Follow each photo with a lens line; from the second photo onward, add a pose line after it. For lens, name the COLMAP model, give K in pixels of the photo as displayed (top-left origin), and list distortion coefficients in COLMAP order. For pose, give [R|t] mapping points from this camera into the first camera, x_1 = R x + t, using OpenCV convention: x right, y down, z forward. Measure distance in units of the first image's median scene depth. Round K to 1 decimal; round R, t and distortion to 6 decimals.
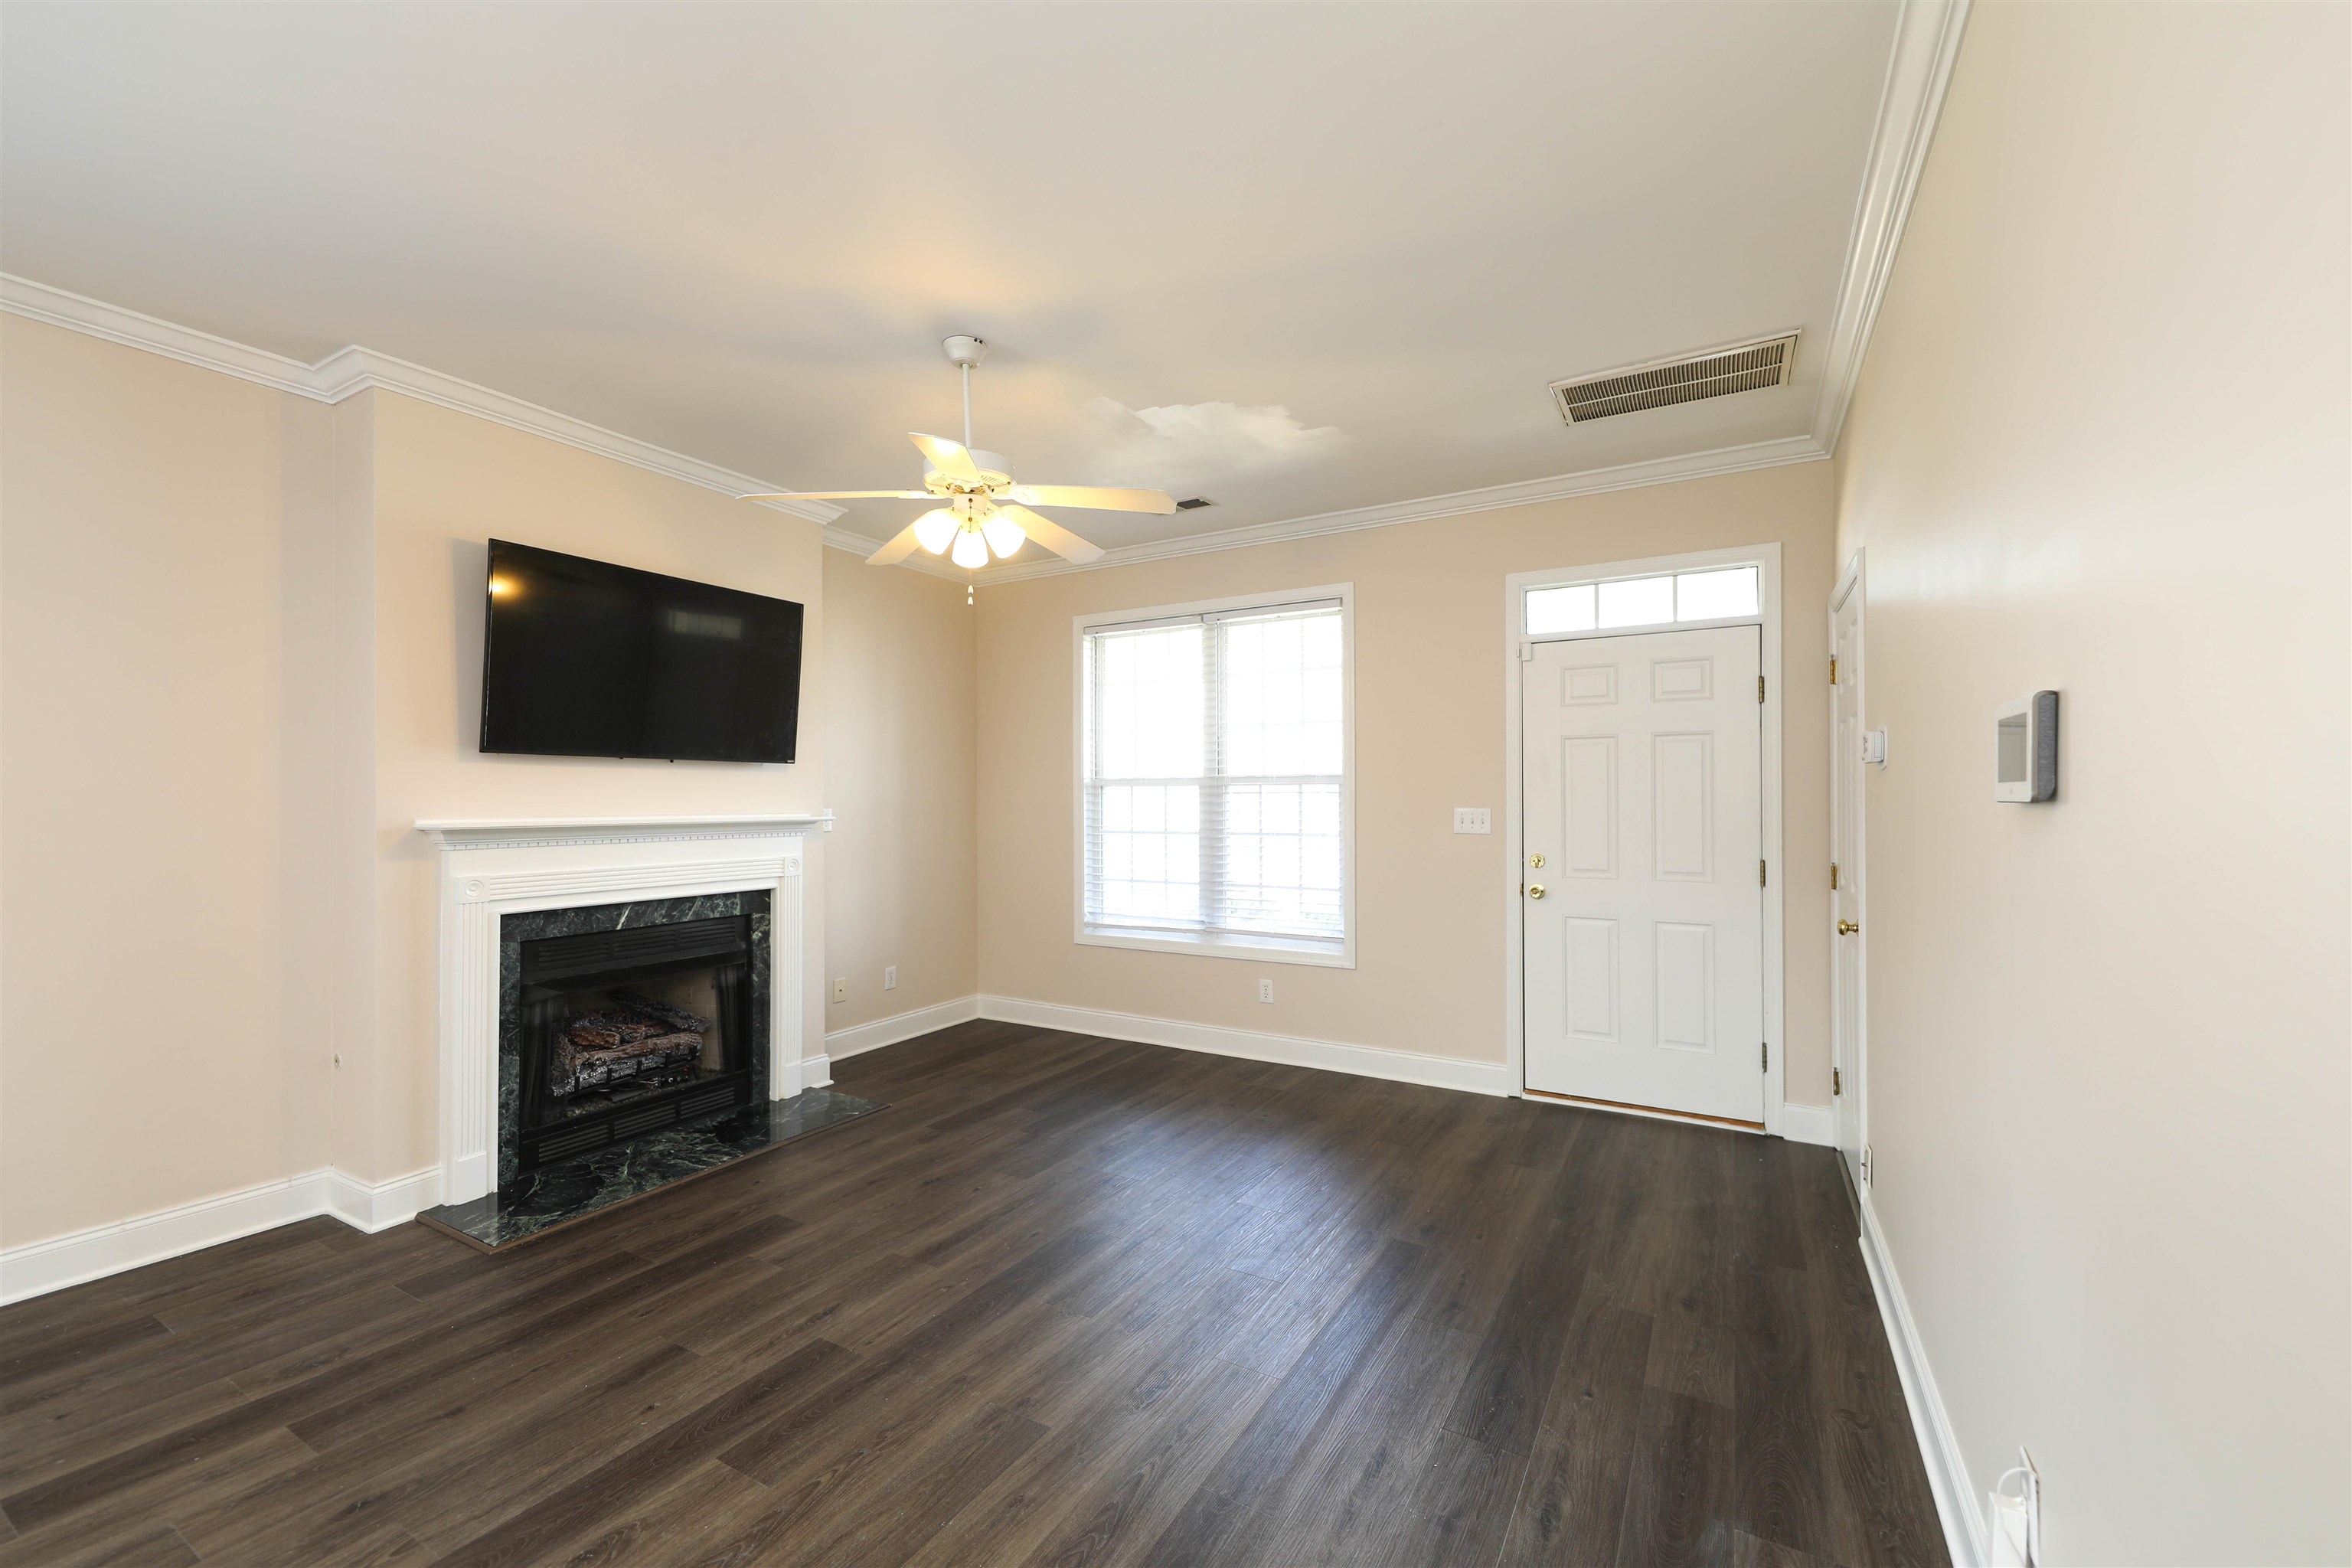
lens RADIAL K [[946.2, 0, 1166.7], [0, 946.2, 803.2], [0, 0, 1]] dist [0.014938, -0.010194]
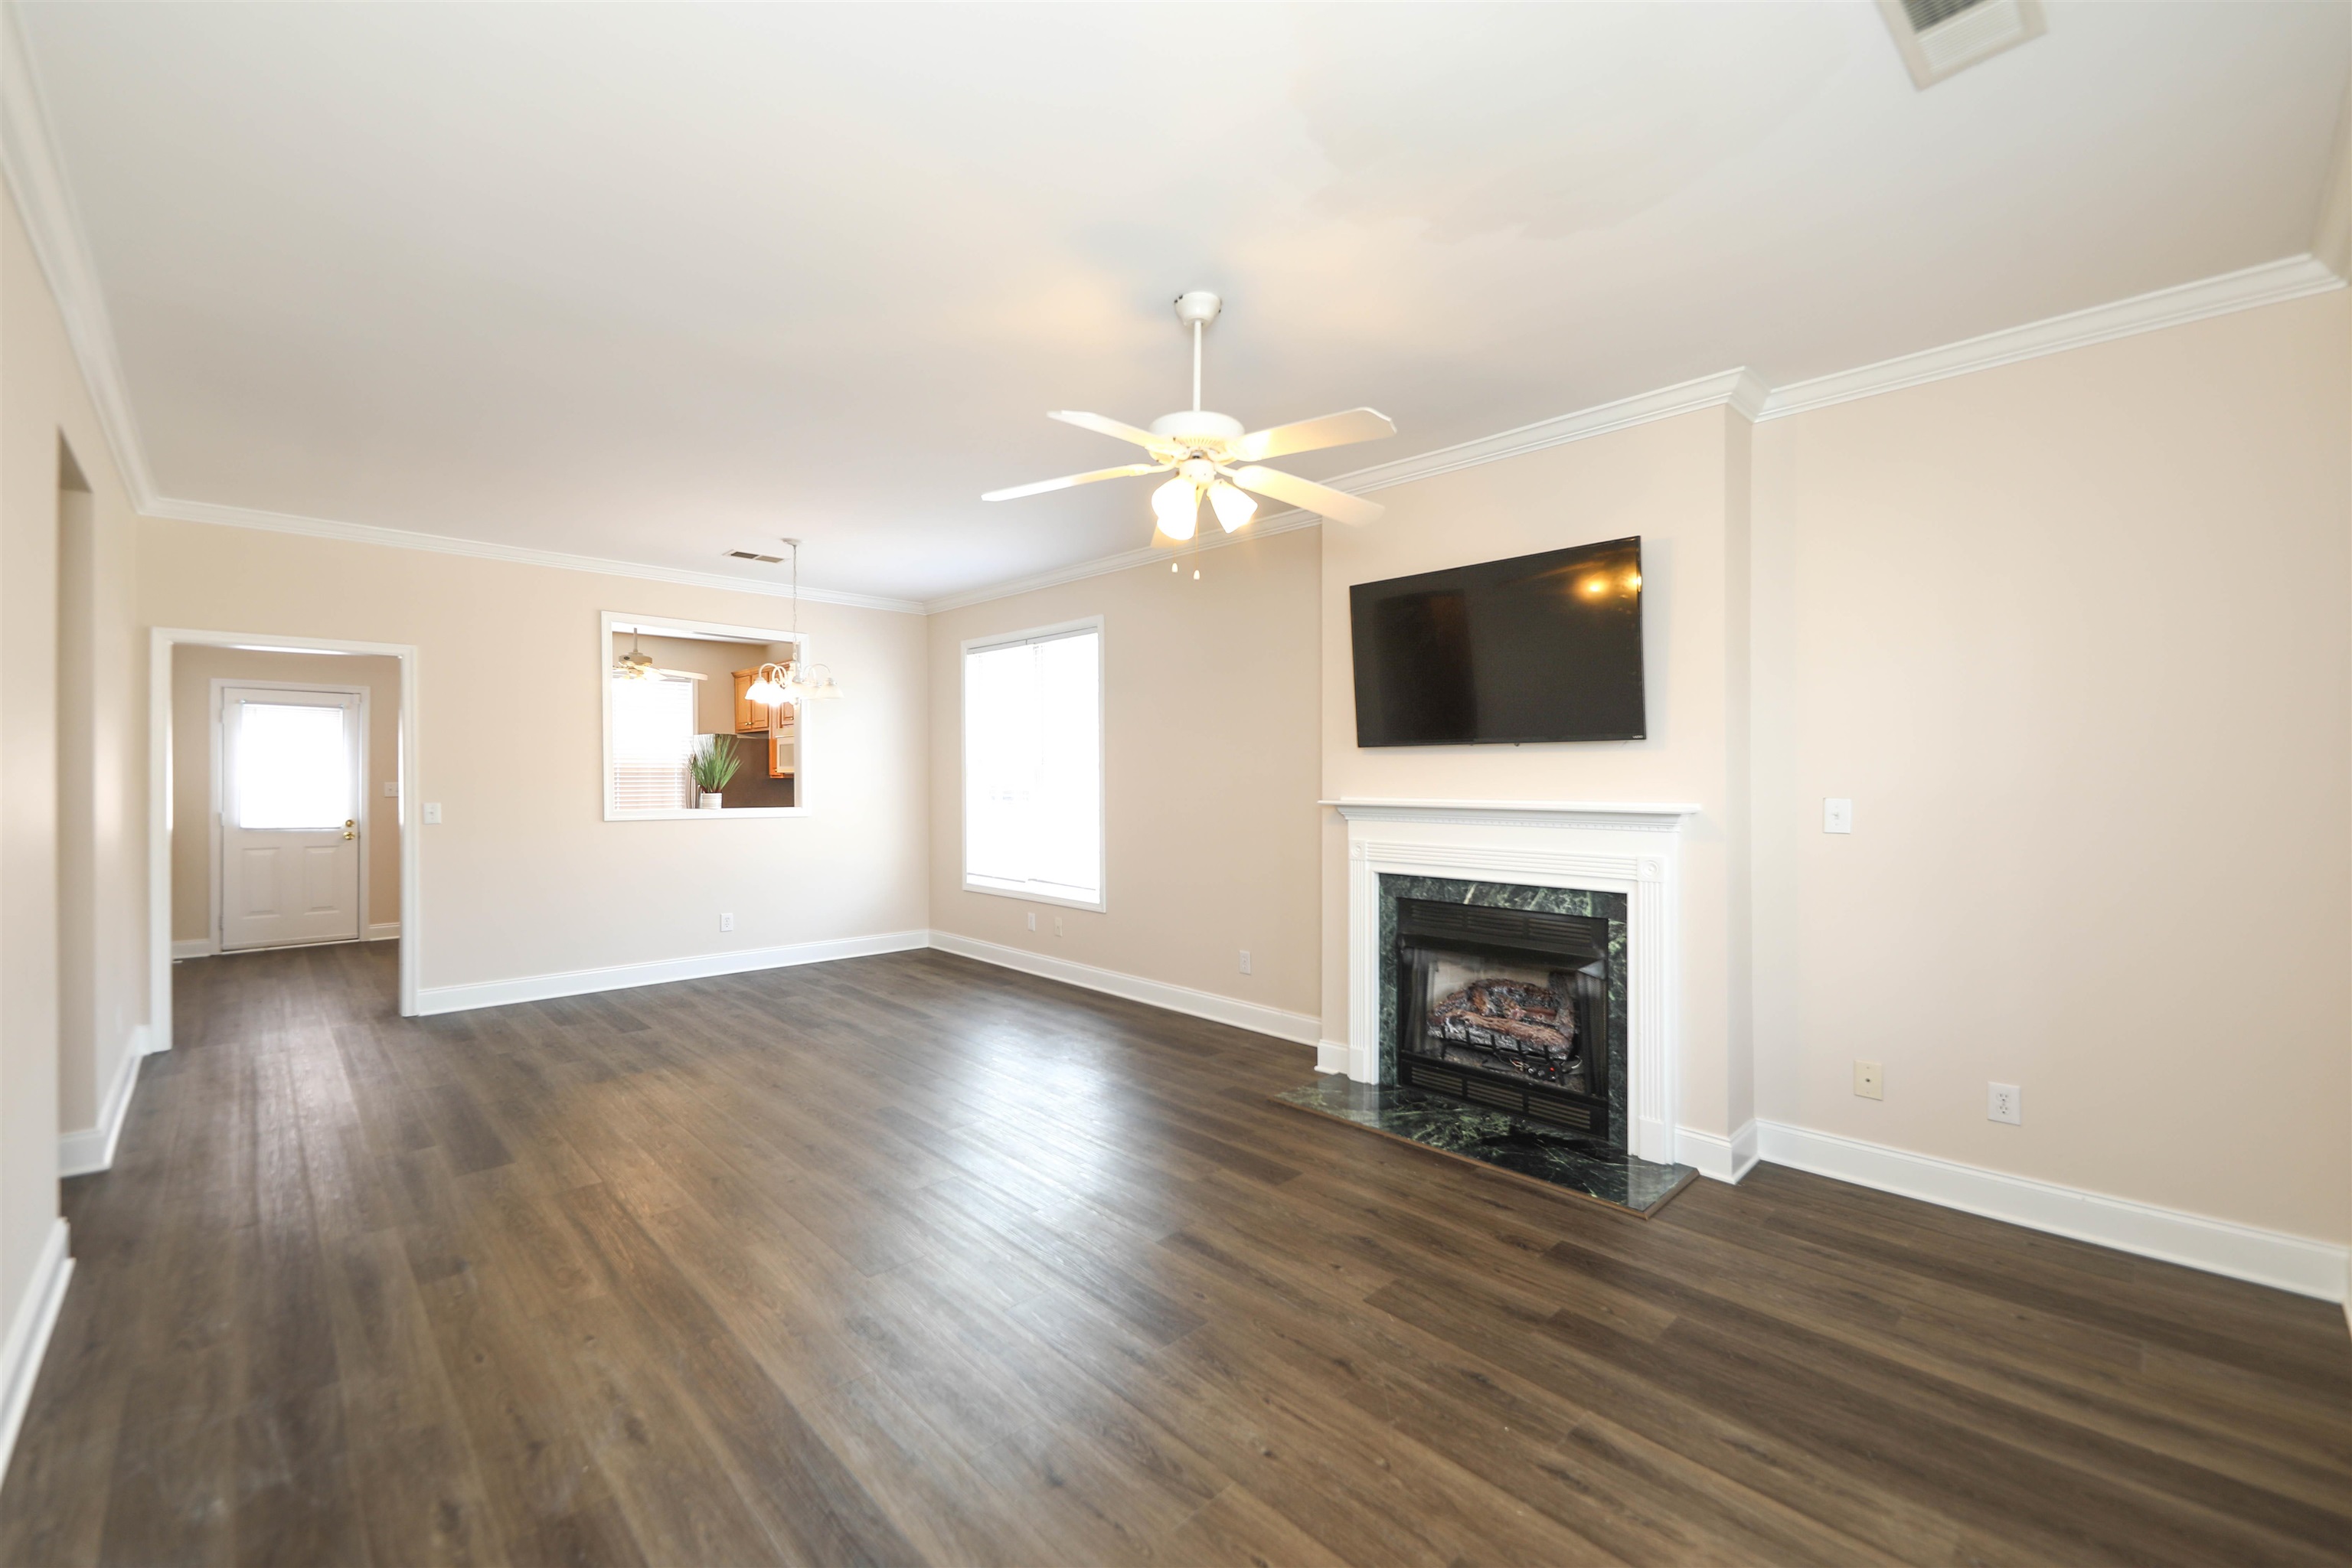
lens RADIAL K [[967.6, 0, 1176.0], [0, 967.6, 784.0], [0, 0, 1]] dist [0.017213, -0.012135]
pose [[-0.266501, 0.009872, -0.963784, 0.552011], [-0.004474, 0.999924, 0.011480, -0.014068], [0.963824, 0.007371, -0.266437, 0.942422]]
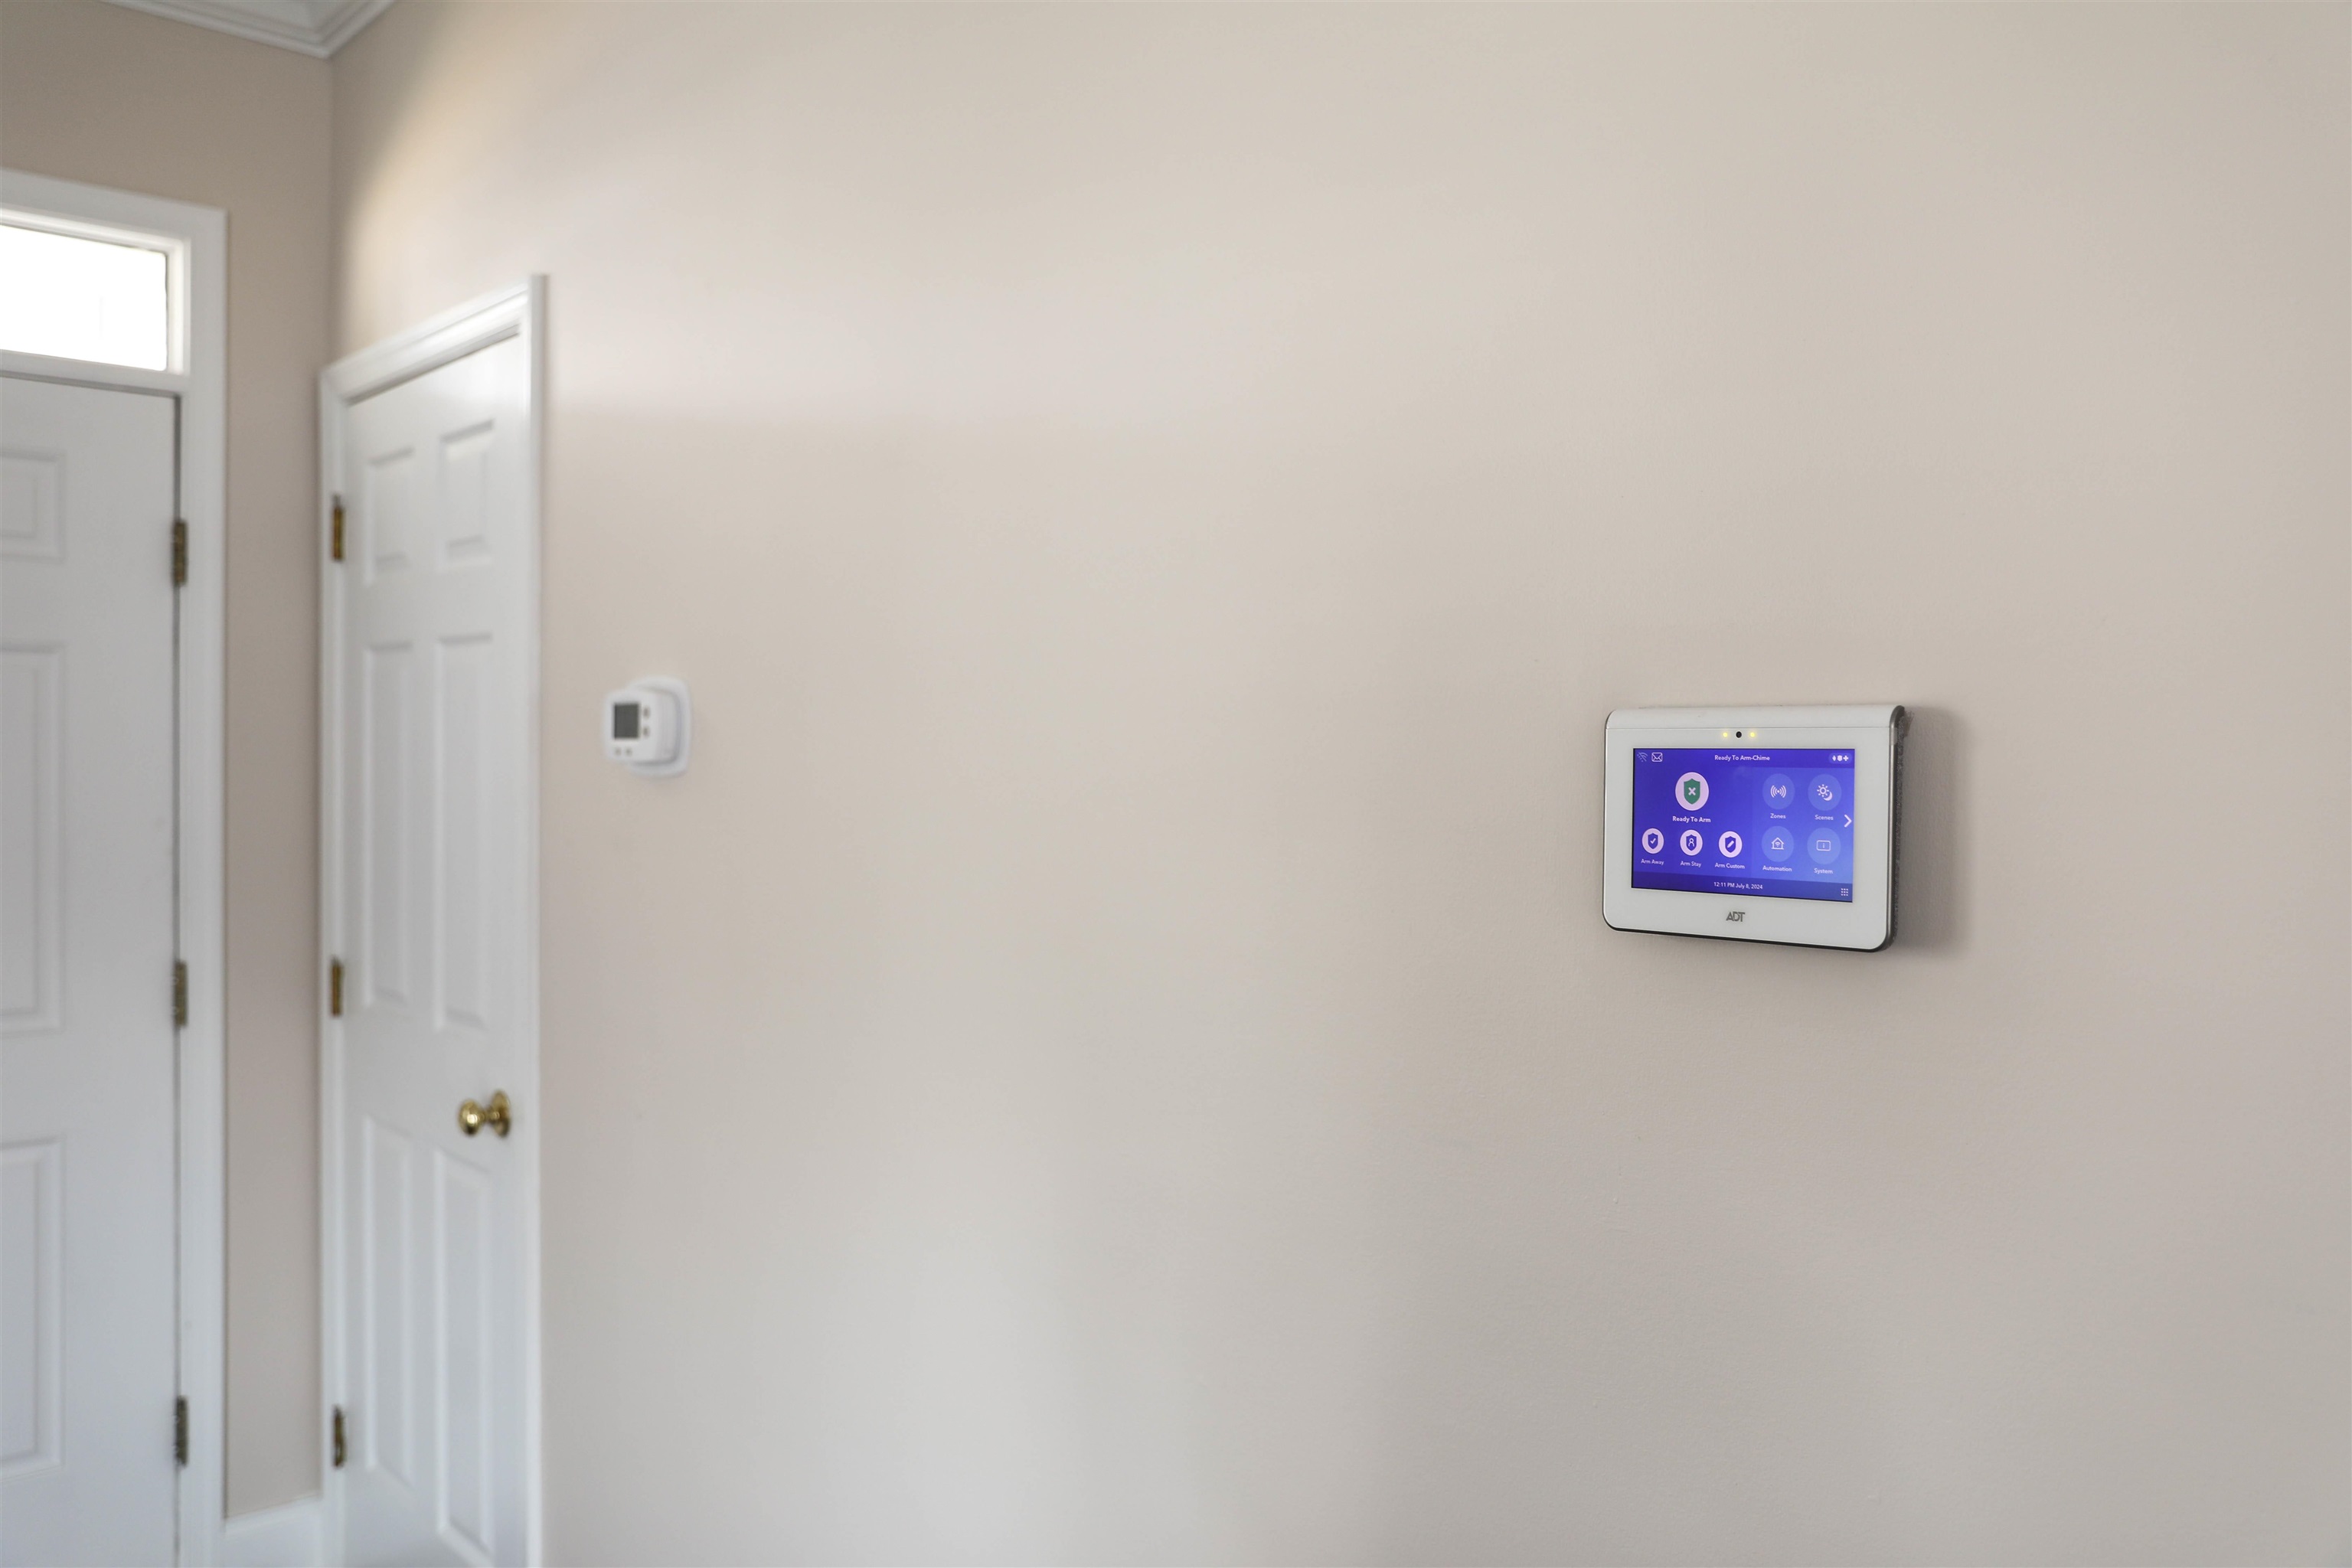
lens RADIAL K [[1798.9, 0, 1176.0], [0, 1798.9, 784.0], [0, 0, 1]] dist [0.003044, 0.003179]
pose [[0.297951, -0.007723, 0.954550, 0.004314], [-0.004161, 0.999947, 0.009389, -0.027619], [-0.954572, -0.006770, 0.297903, 0.346739]]
